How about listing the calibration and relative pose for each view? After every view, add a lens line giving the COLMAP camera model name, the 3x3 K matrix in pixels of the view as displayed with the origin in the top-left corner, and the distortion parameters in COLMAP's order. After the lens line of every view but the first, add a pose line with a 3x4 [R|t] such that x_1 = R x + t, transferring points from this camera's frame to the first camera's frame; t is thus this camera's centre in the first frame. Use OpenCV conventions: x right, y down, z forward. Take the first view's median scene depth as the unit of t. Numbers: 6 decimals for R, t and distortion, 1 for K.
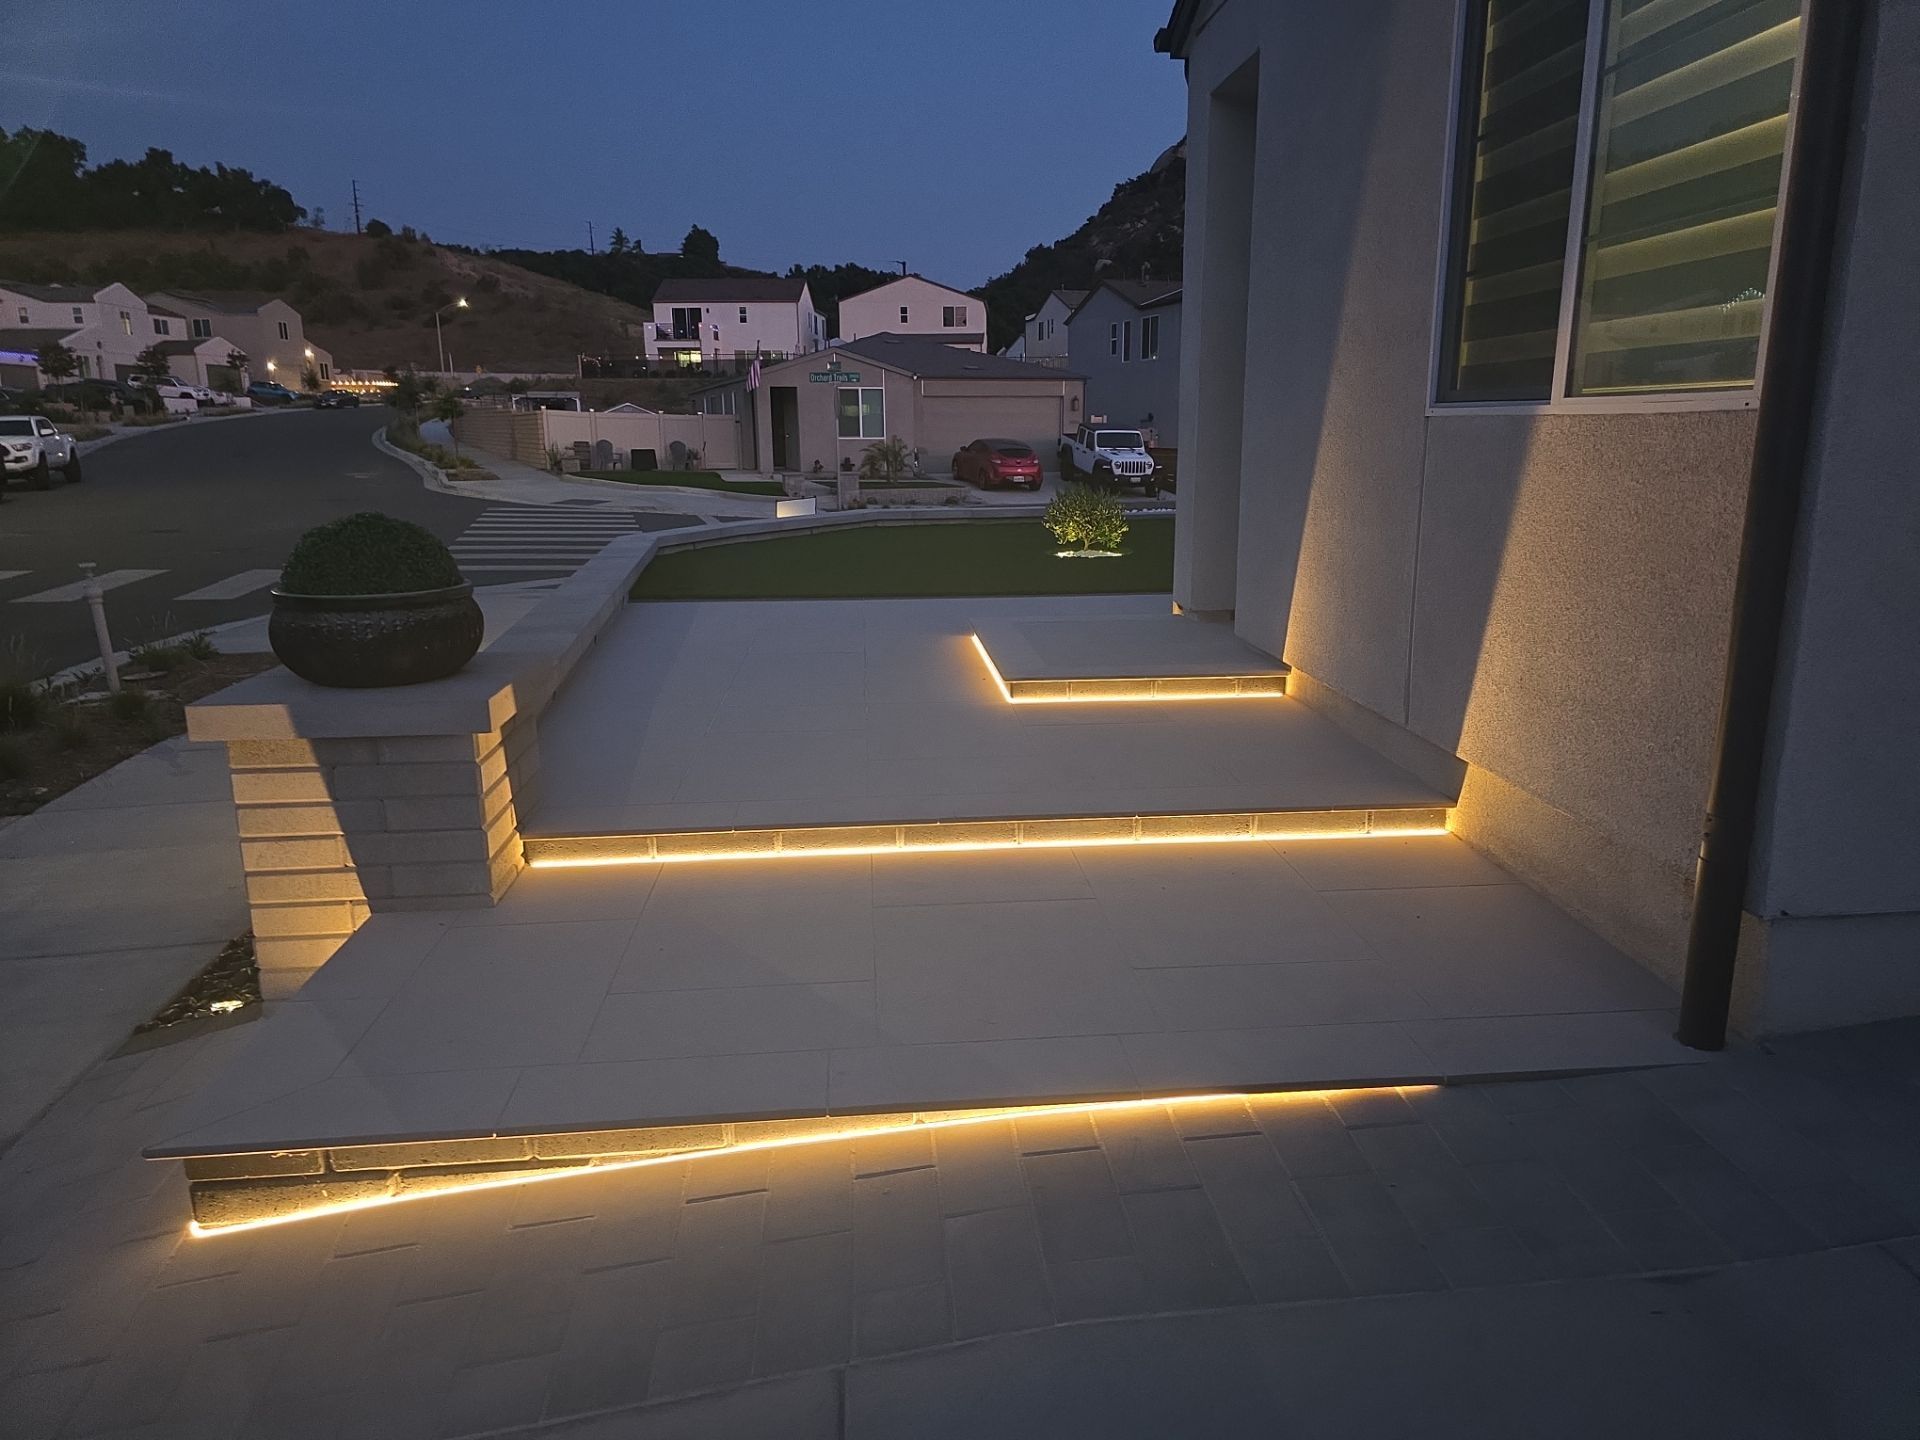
lens RADIAL K [[1279.6, 0, 989.5], [0, 1279.6, 723.3], [0, 0, 1]] dist [0.062436, -0.058735]
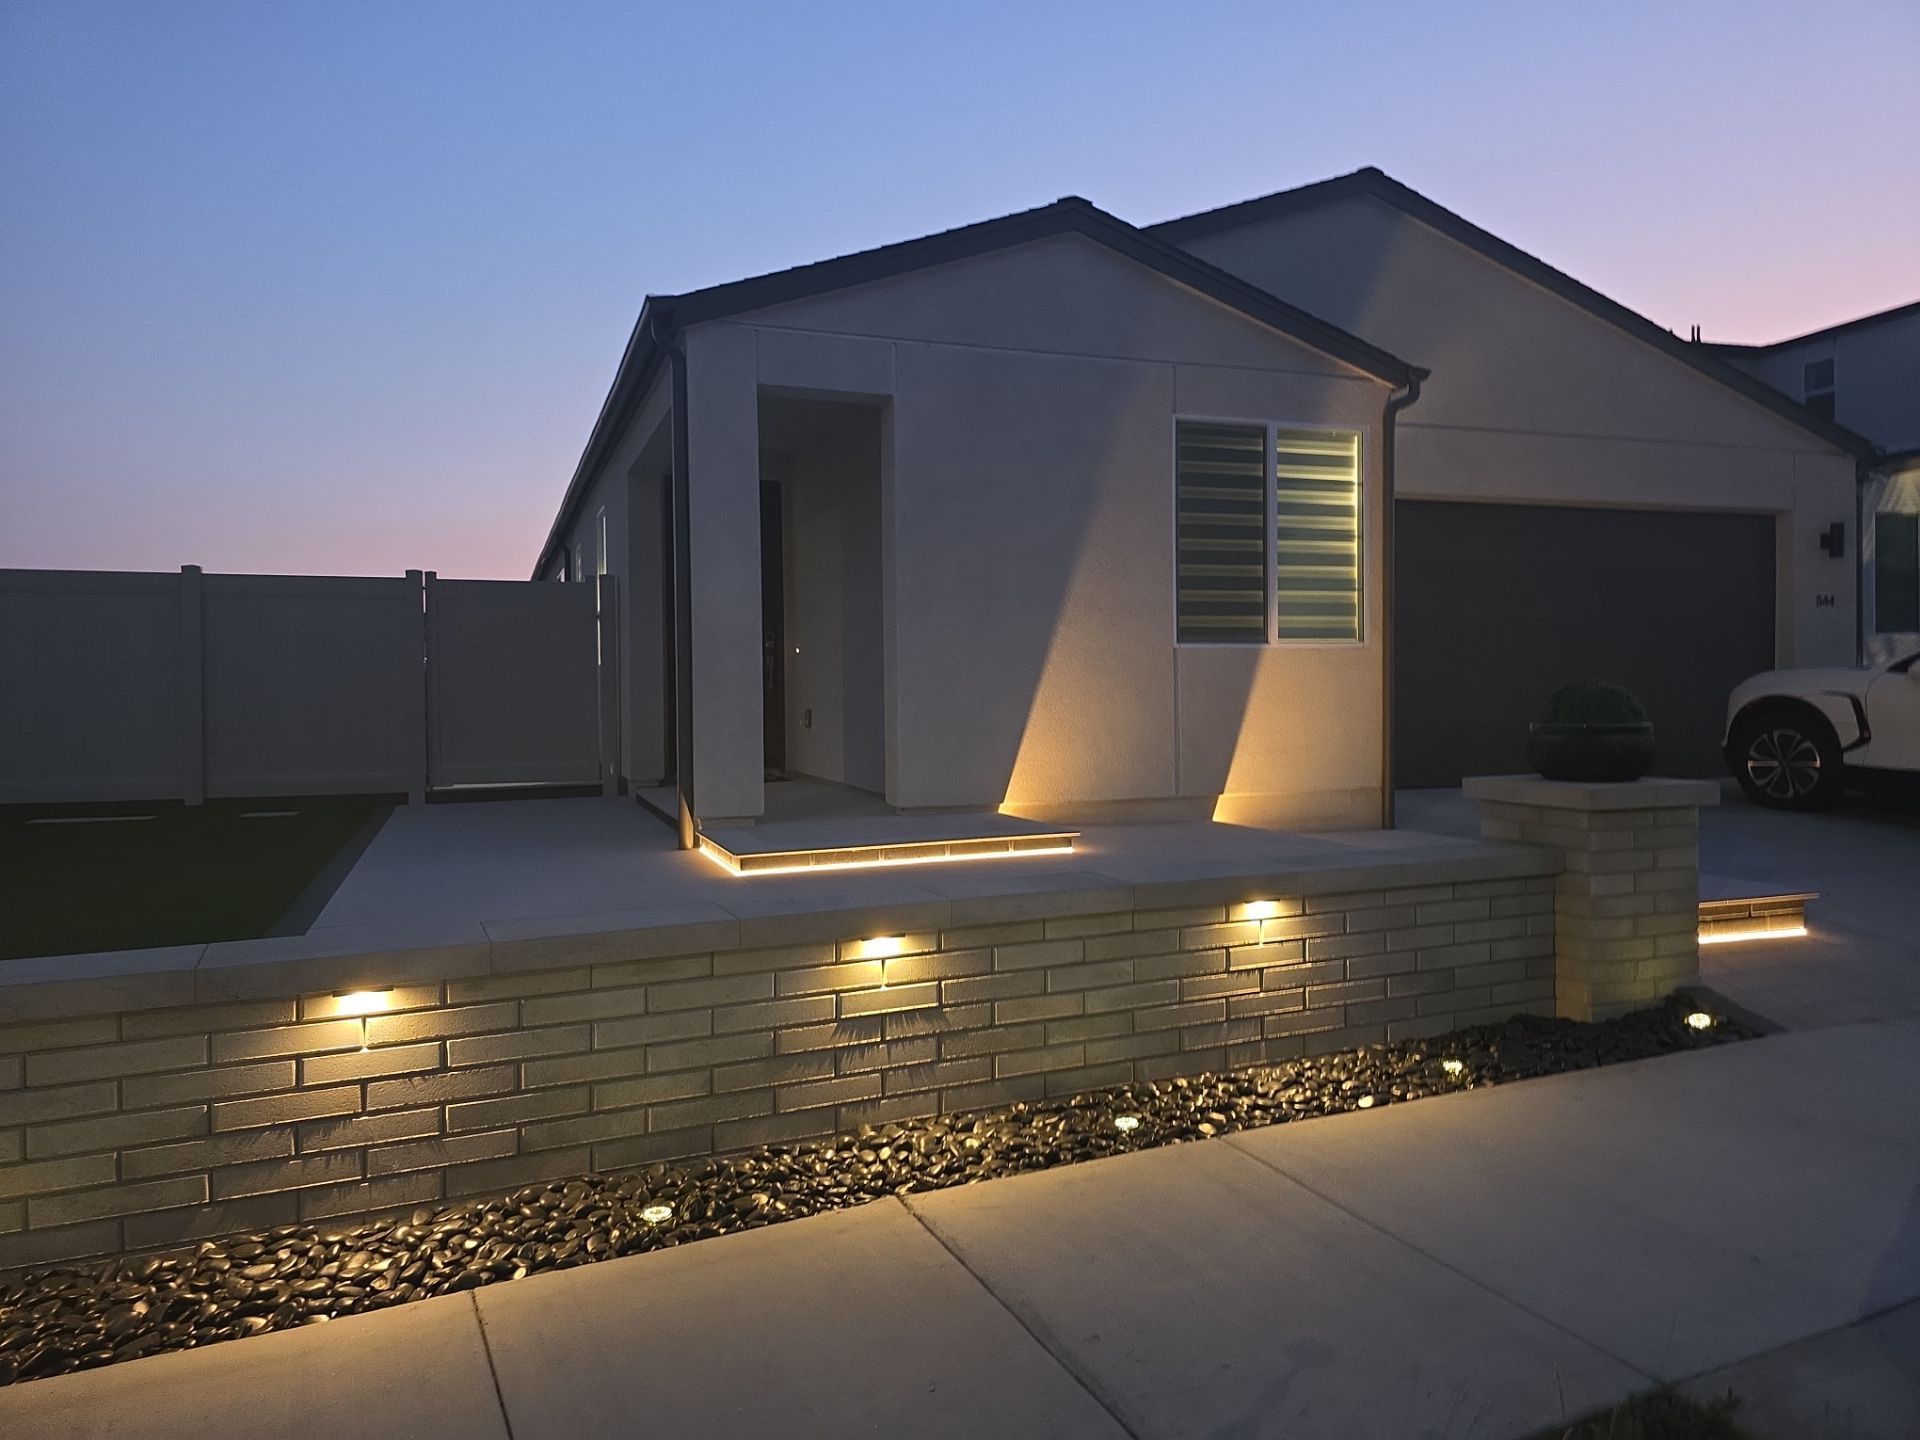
lens RADIAL K [[1279.6, 0, 952.6], [0, 1279.6, 701.4], [0, 0, 1]] dist [0.062436, -0.058735]
pose [[-0.246411, -0.003618, 0.969159, -1.673339], [0.229271, 0.971391, 0.061919, -0.376107], [-0.941656, 0.237457, -0.238532, 1.922563]]
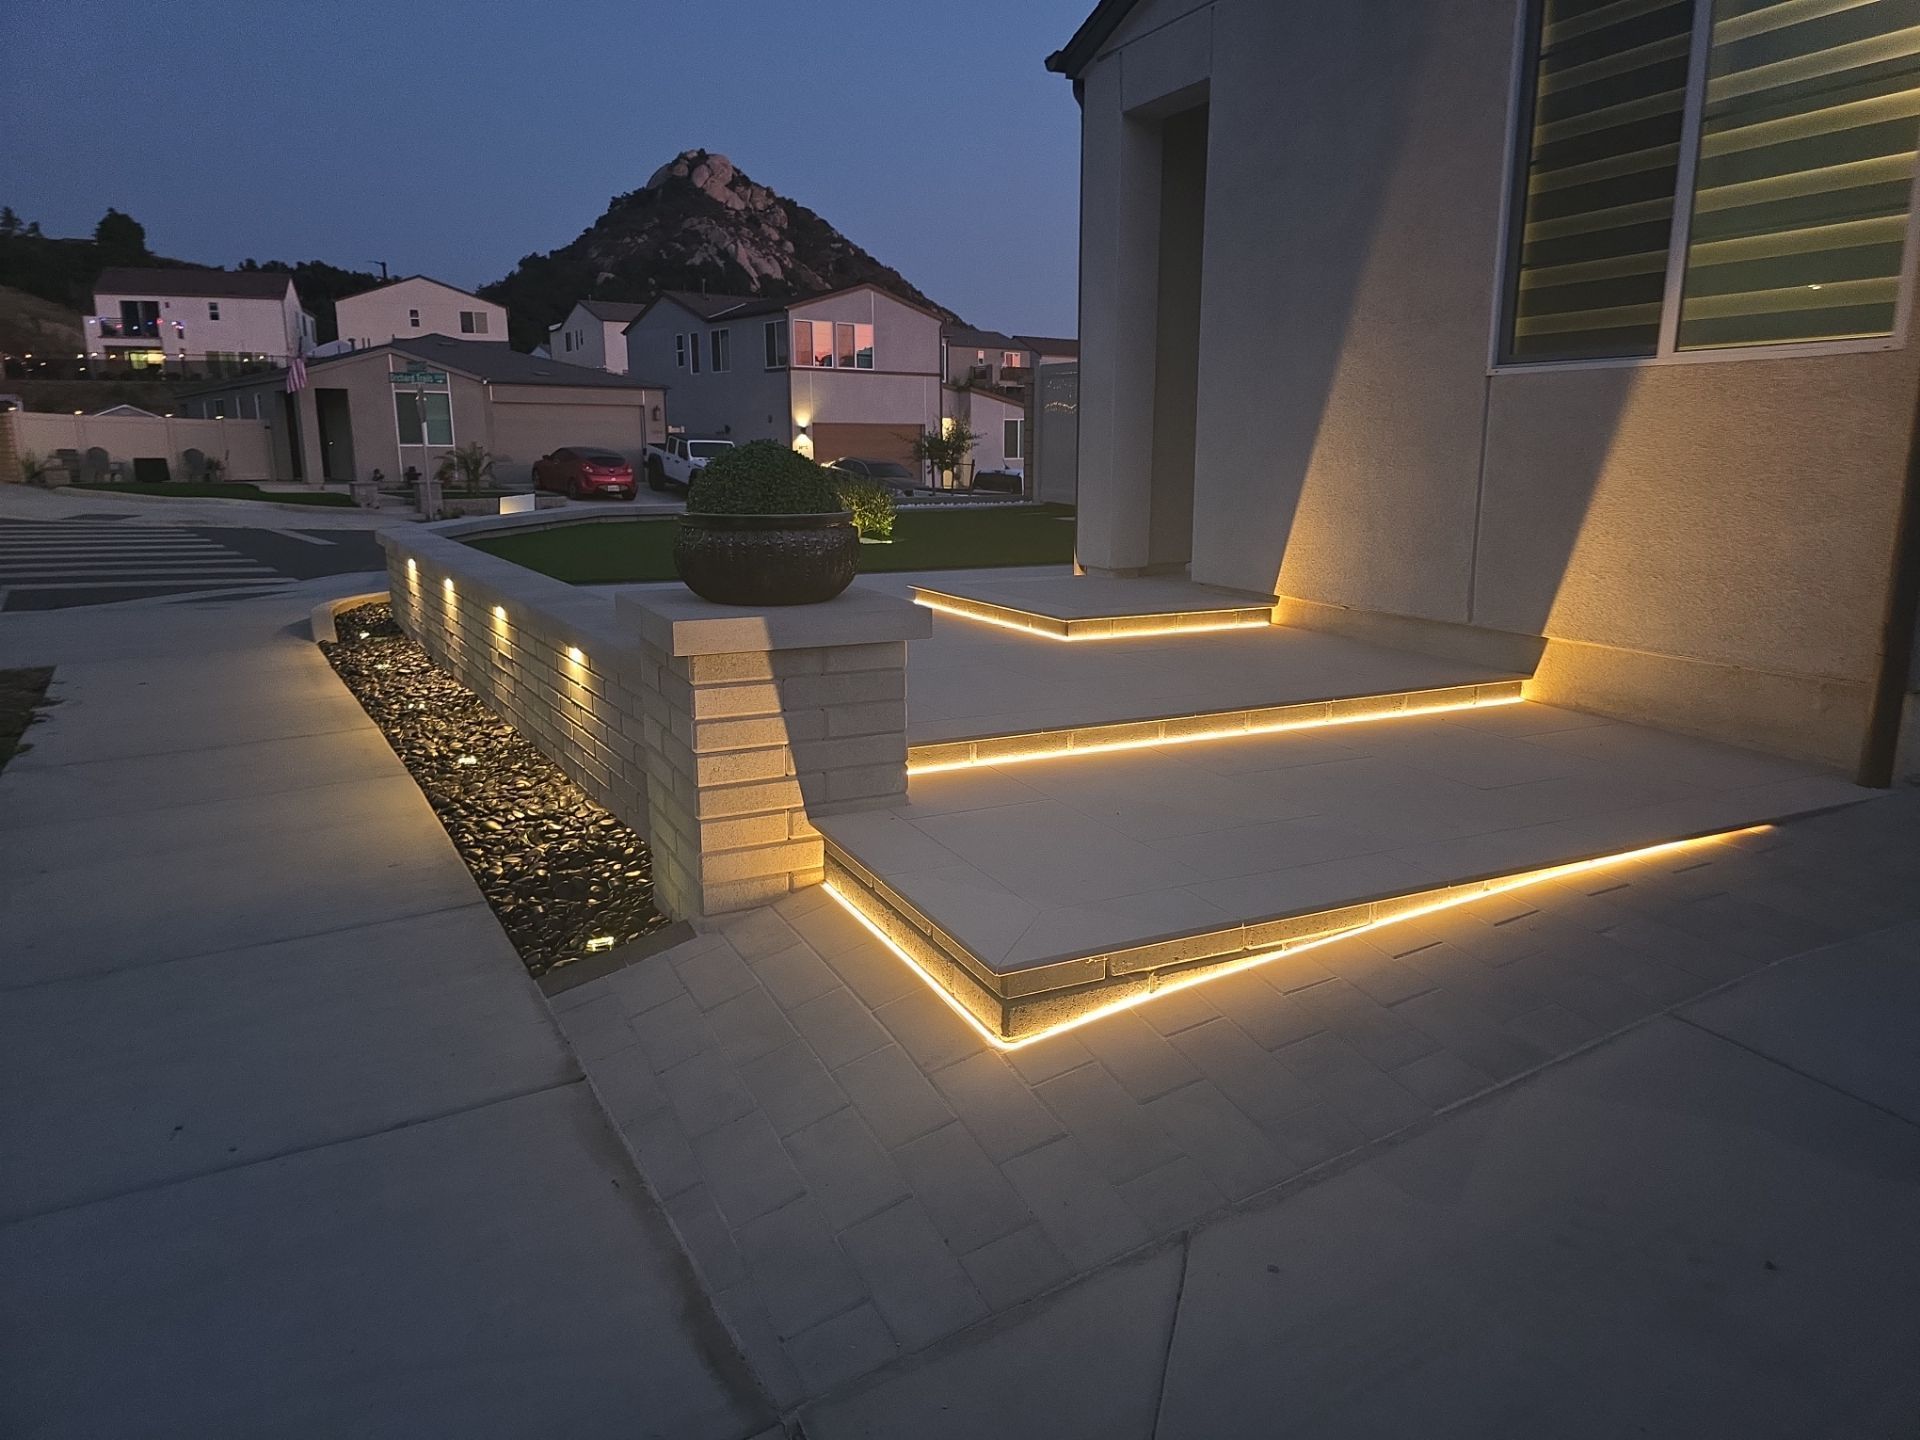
lens RADIAL K [[1279.6, 0, 974.7], [0, 1279.6, 712.8], [0, 0, 1]] dist [0.062436, -0.058735]
pose [[0.937916, -0.067721, 0.340187, -0.612137], [0.075063, 0.997143, -0.008453, 0.069643], [-0.338642, 0.033464, 0.940320, -0.022797]]
